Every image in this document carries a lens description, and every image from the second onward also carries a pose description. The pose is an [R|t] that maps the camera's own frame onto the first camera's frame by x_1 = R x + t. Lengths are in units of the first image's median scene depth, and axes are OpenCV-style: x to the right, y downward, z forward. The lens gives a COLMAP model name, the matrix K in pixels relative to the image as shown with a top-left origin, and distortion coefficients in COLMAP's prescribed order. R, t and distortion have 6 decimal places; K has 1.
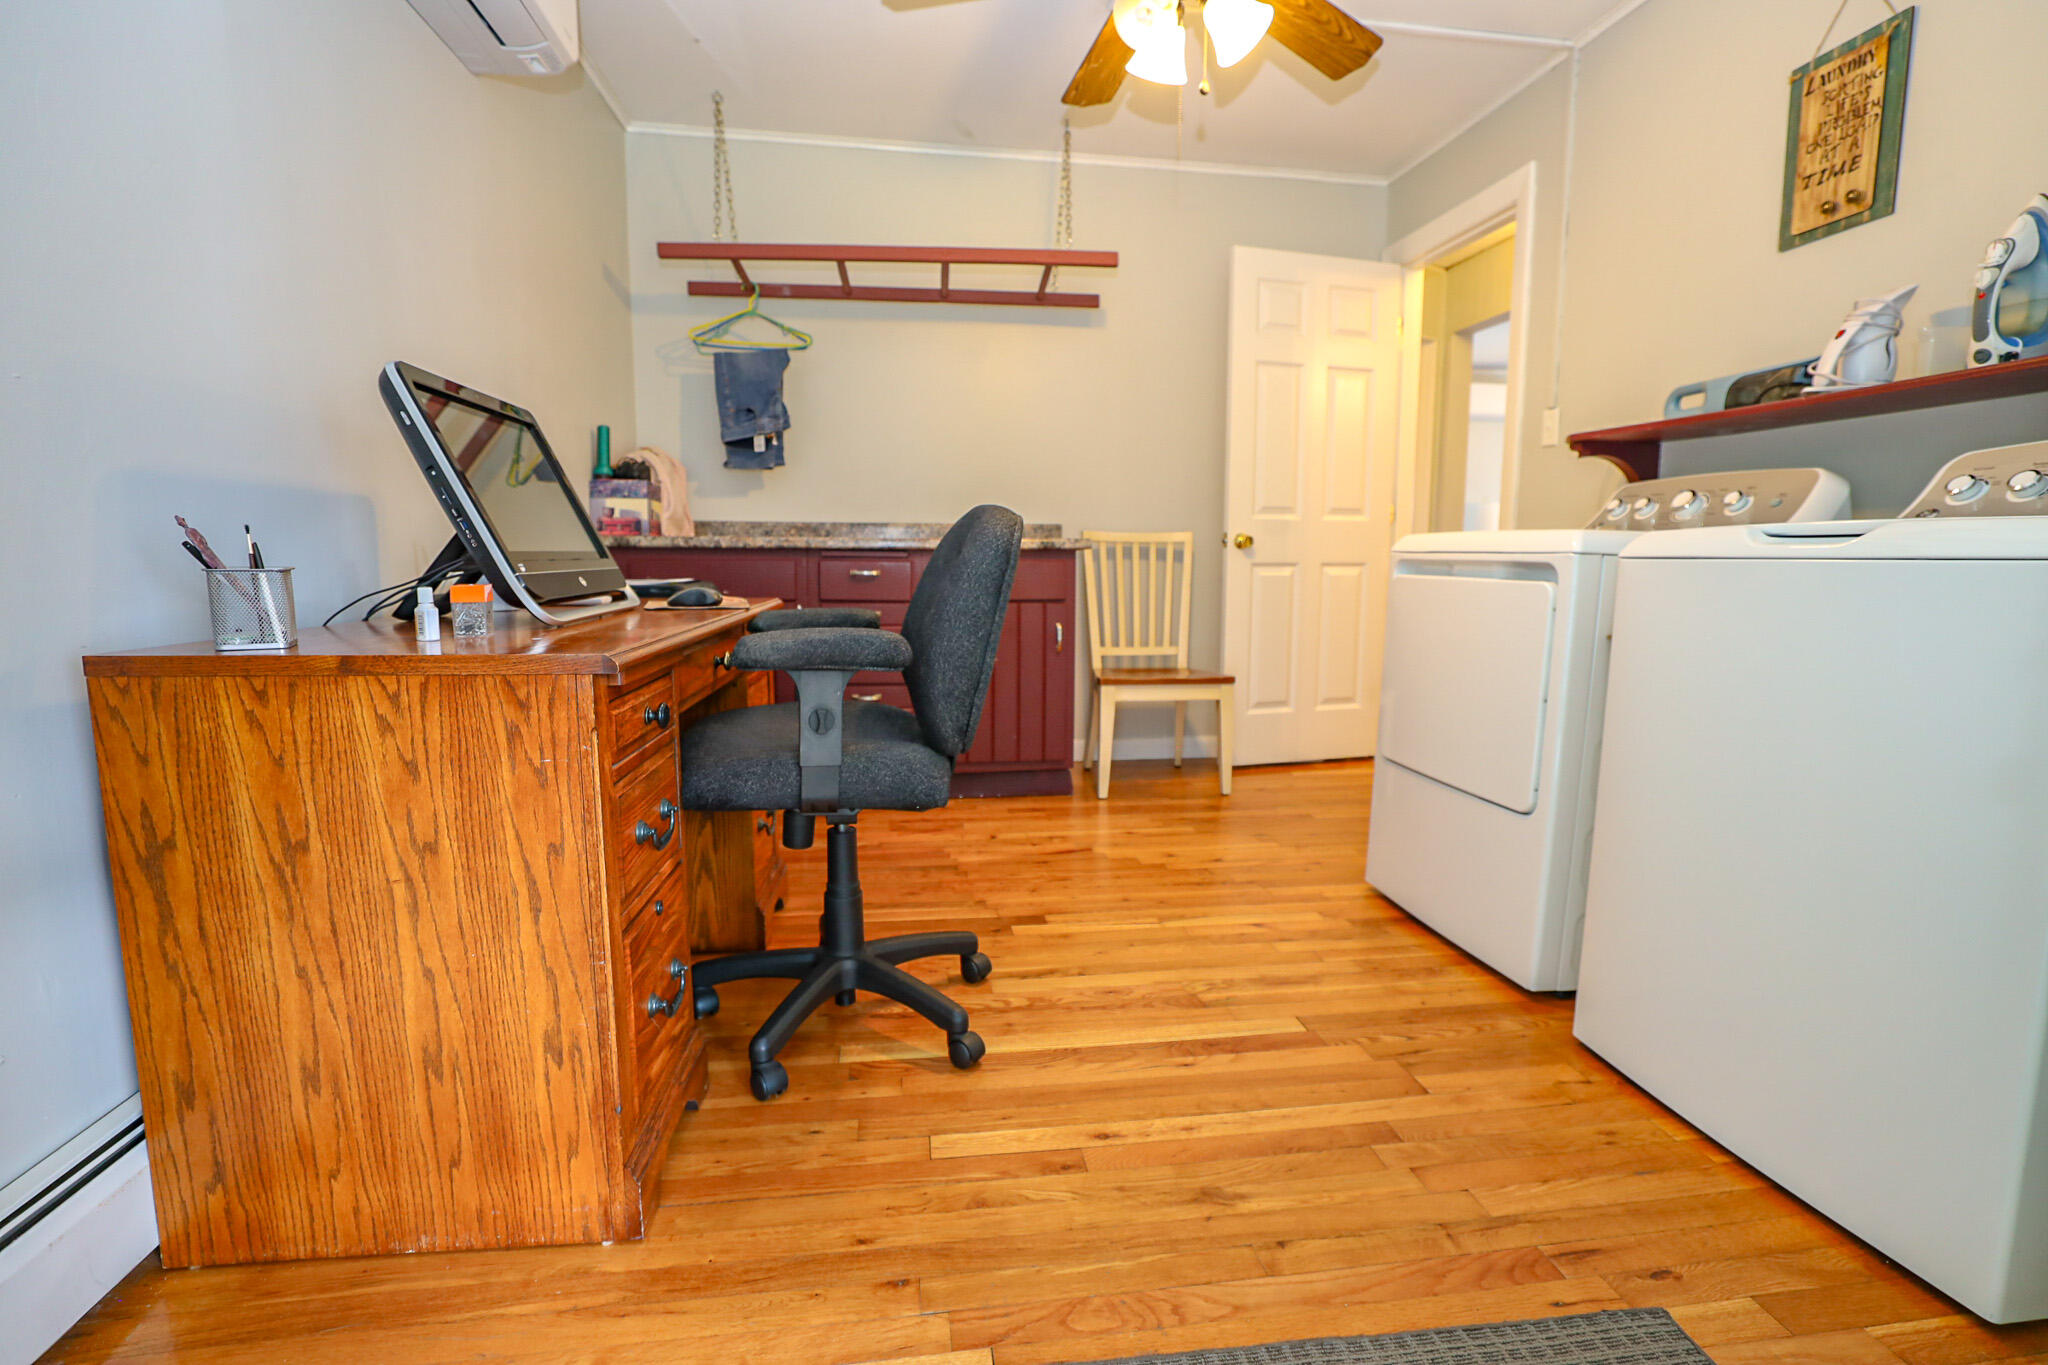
lens RADIAL K [[941.0, 0, 1034.9], [0, 941.0, 686.2], [0, 0, 1]] dist [-0.047254, 0.018706]
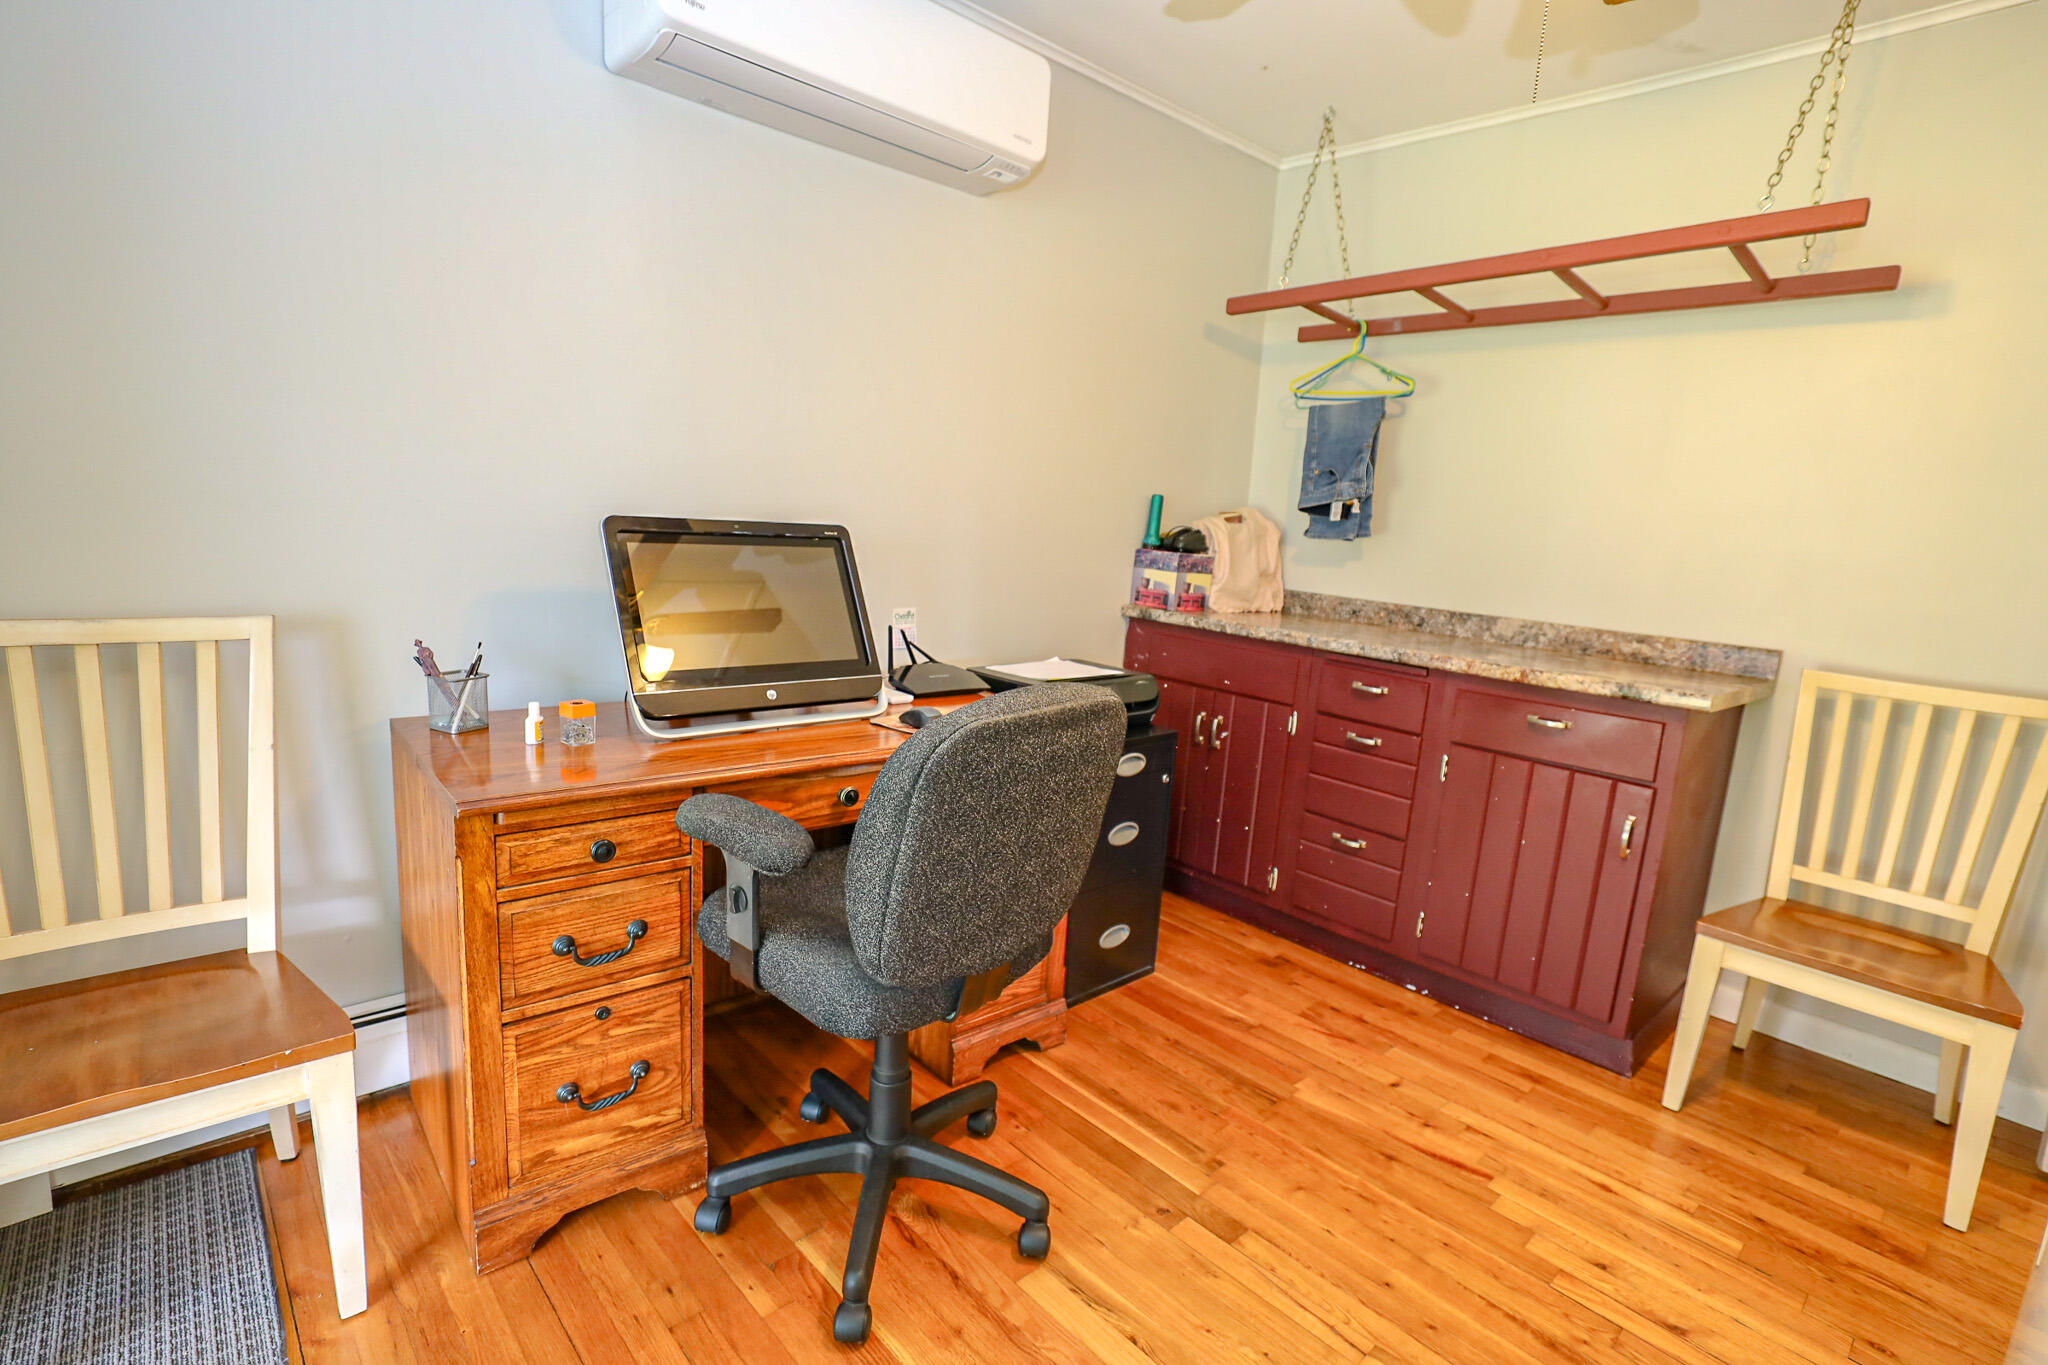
lens RADIAL K [[979.6, 0, 1027.6], [0, 979.6, 696.6], [0, 0, 1]] dist [-0.050408, 0.020623]
pose [[0.563592, 0.181469, -0.805874, 0.400243], [-0.176829, 0.979461, 0.096891, -0.179963], [0.806905, 0.087895, 0.584105, 0.374508]]
